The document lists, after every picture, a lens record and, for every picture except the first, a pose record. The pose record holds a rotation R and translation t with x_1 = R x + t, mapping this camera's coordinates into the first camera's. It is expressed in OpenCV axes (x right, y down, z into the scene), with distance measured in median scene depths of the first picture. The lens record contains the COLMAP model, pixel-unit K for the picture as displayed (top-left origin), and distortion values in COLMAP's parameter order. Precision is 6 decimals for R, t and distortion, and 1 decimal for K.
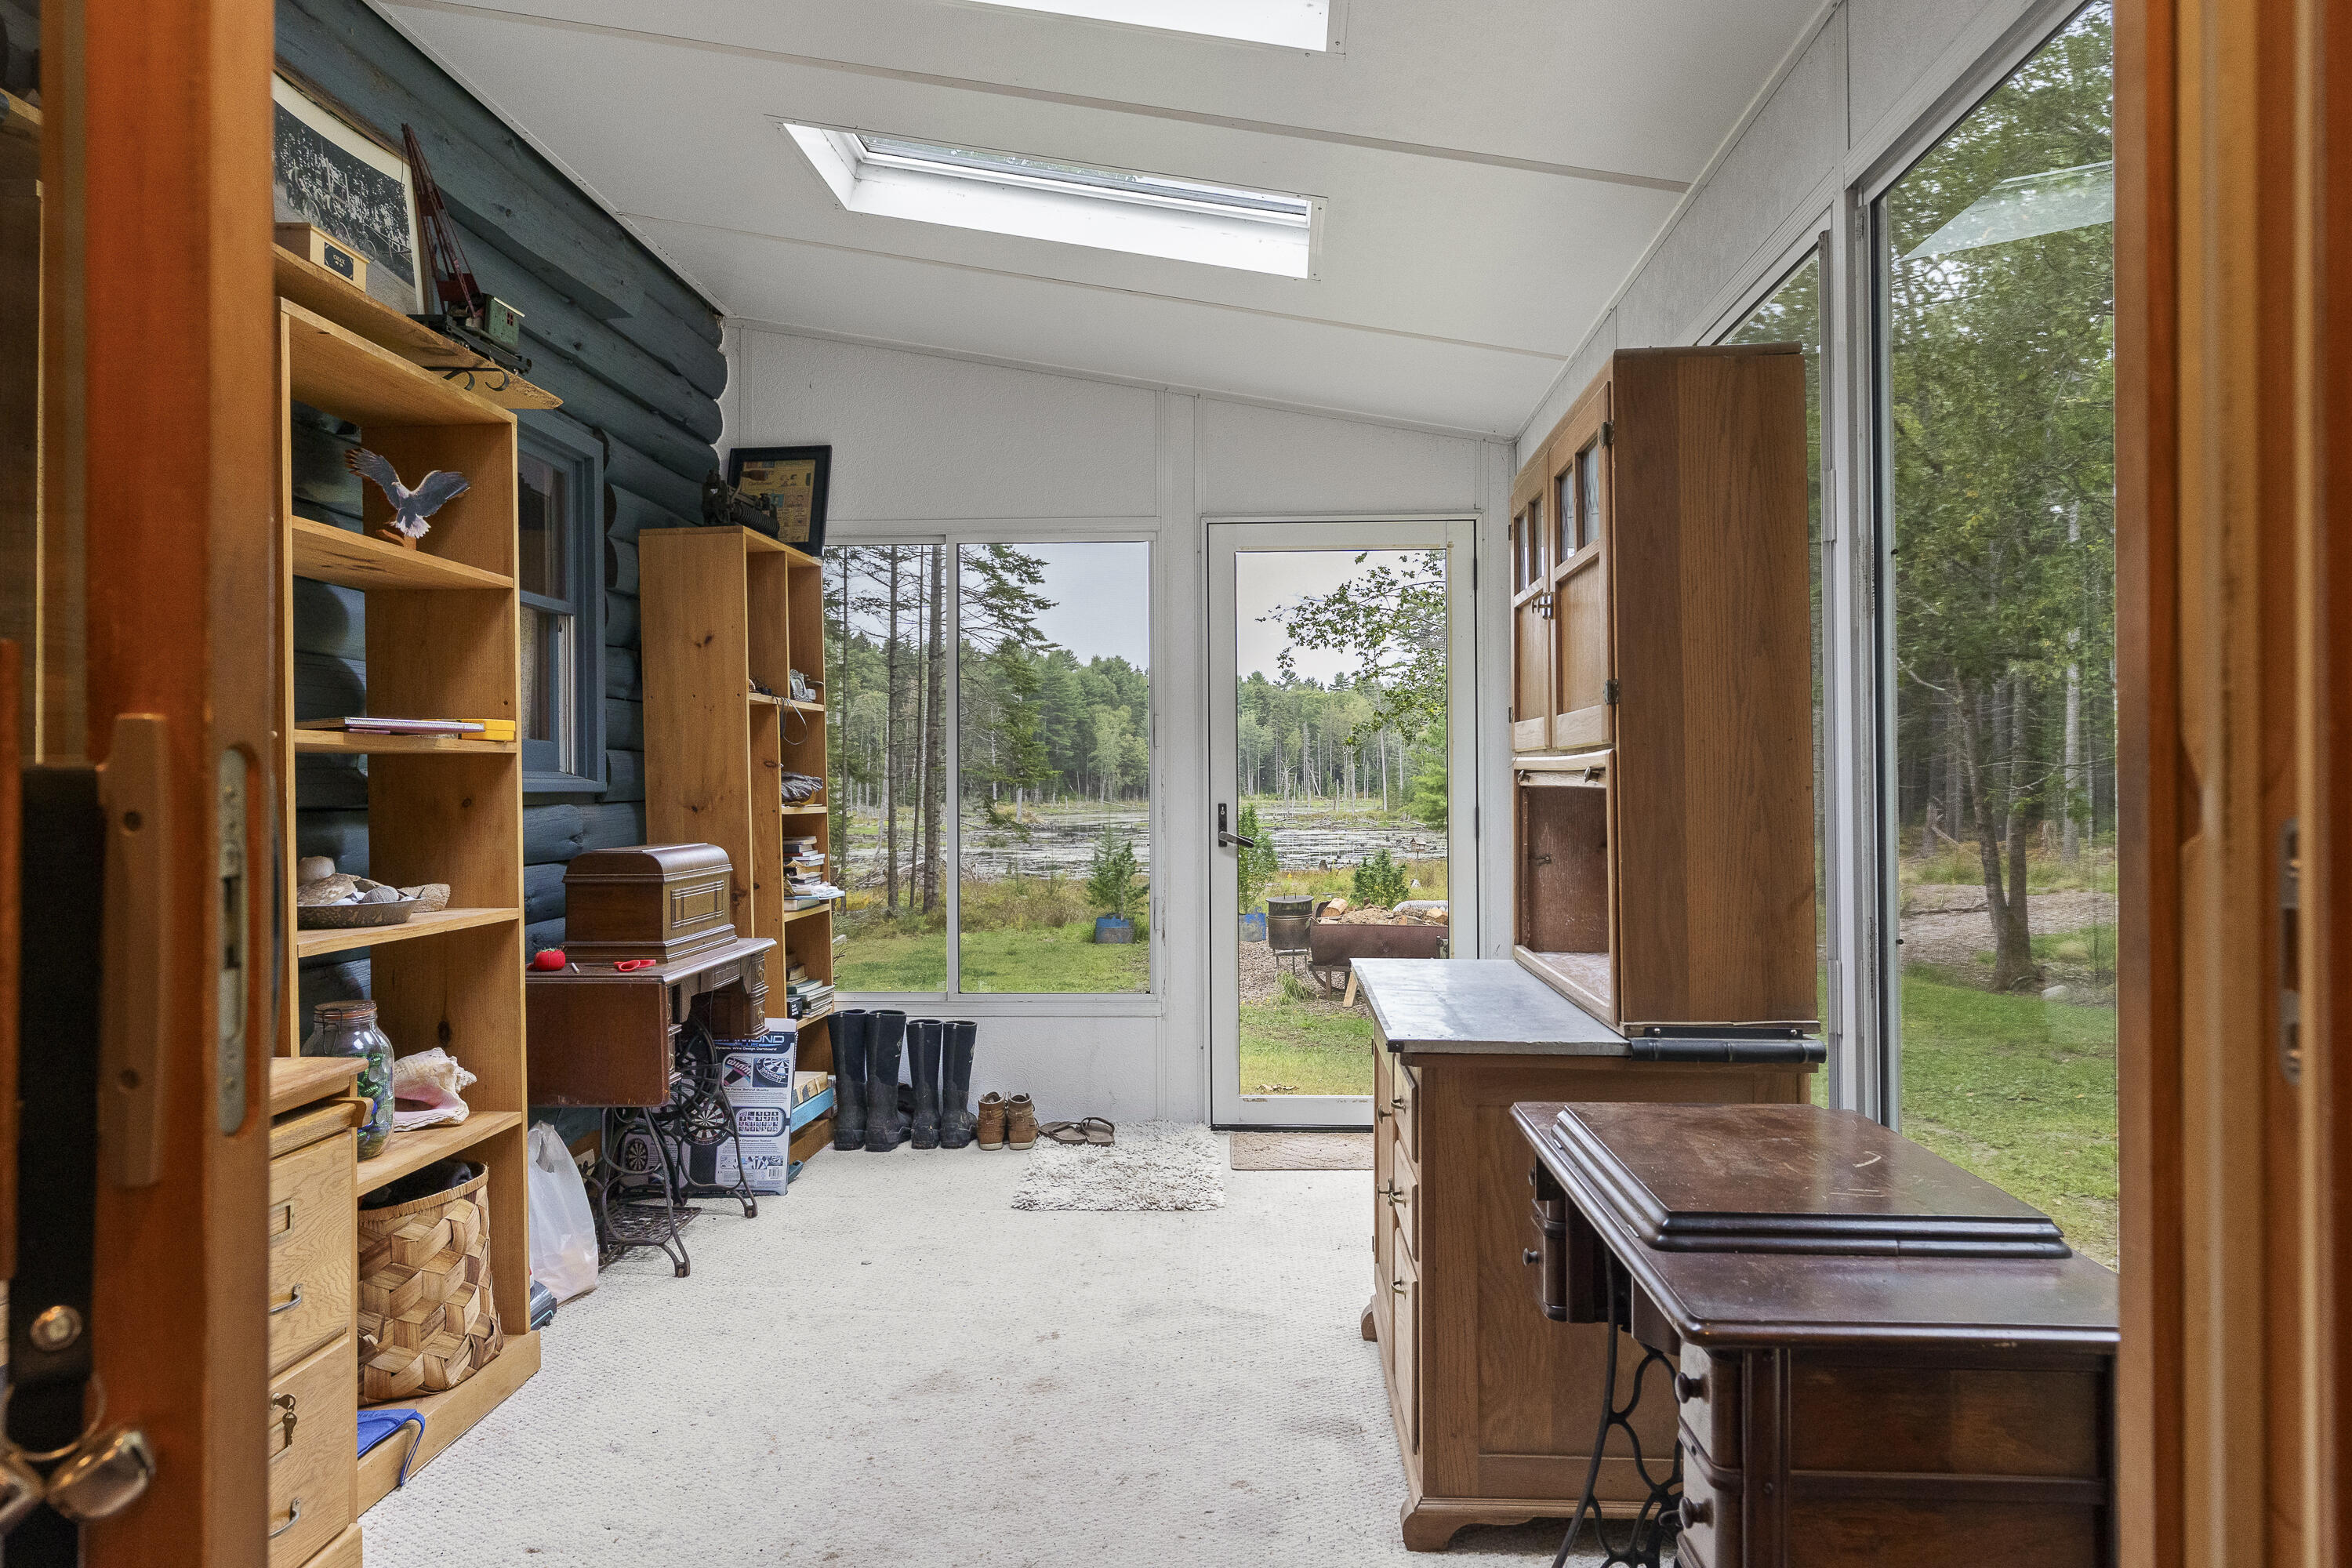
lens RADIAL K [[1572.8, 0, 1180.7], [0, 1572.8, 778.0], [0, 0, 1]] dist [-0.002491, 0.001633]
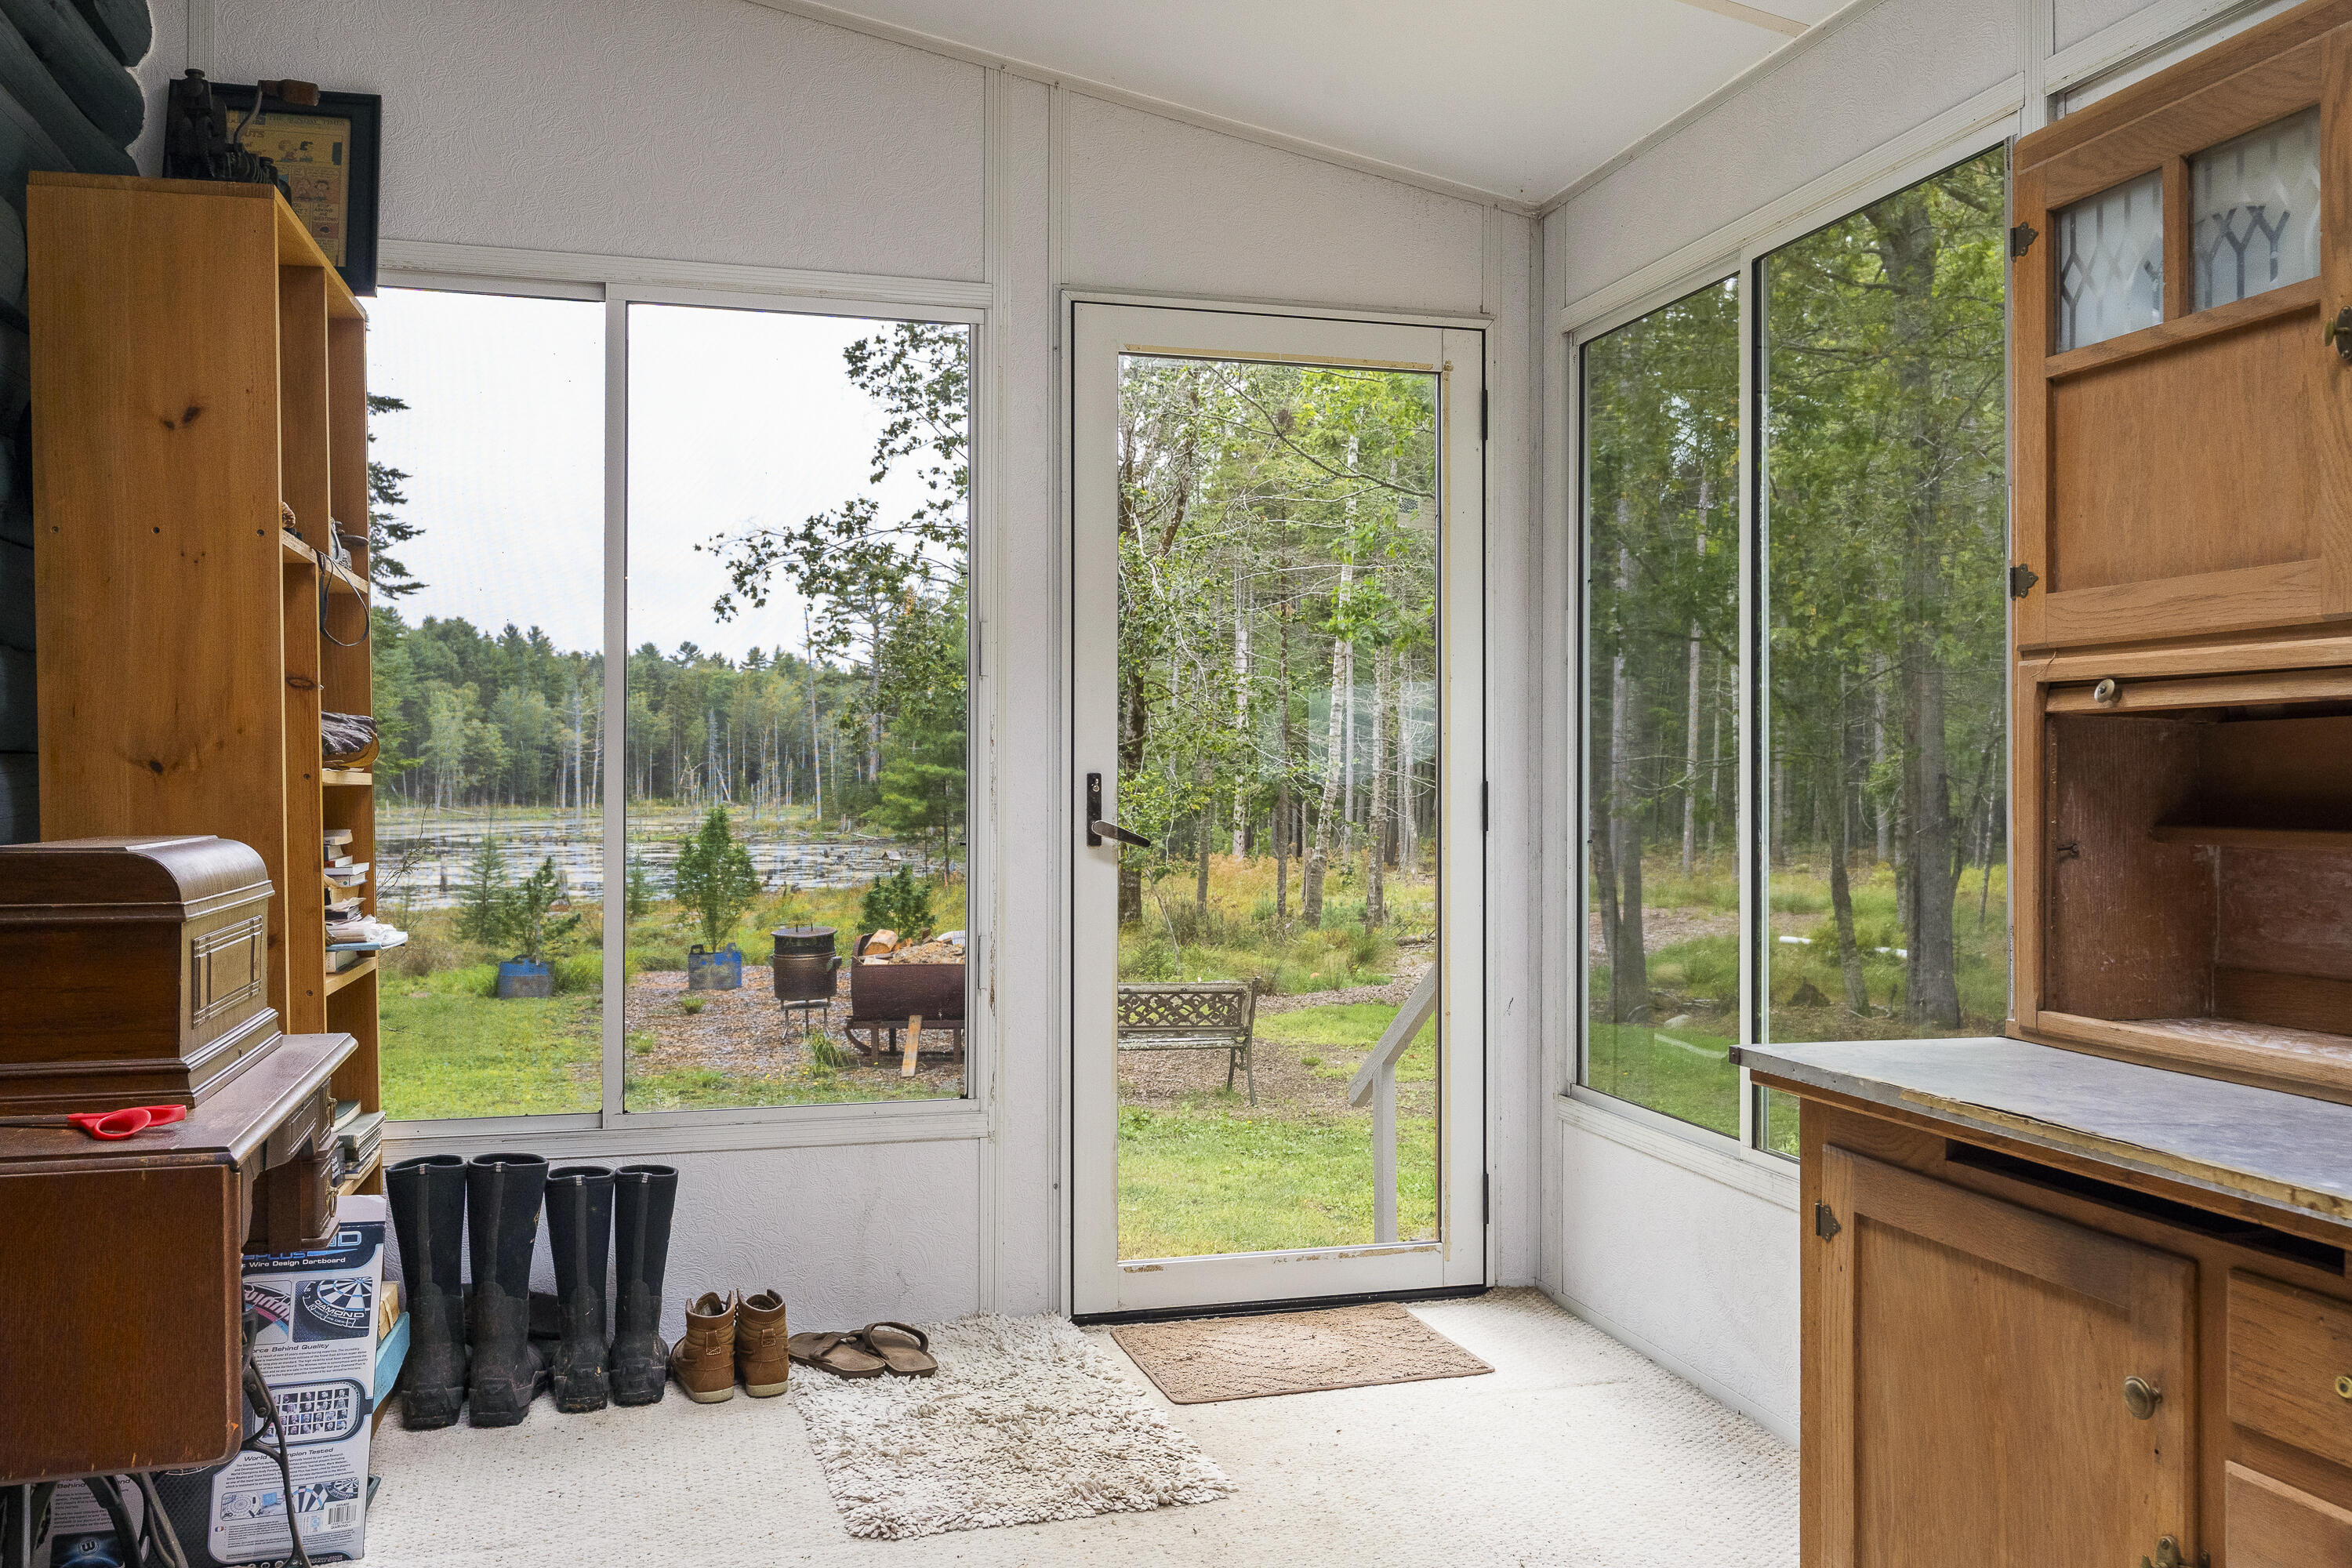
lens RADIAL K [[1887.5, 0, 1138.9], [0, 1887.5, 771.3], [0, 0, 1]] dist [0.009822, 0.004113]
pose [[0.949559, 0.008591, 0.313471, -0.181511], [-0.006646, 0.999951, -0.007273, 0.020665], [-0.313518, 0.004823, 0.949570, 0.317177]]
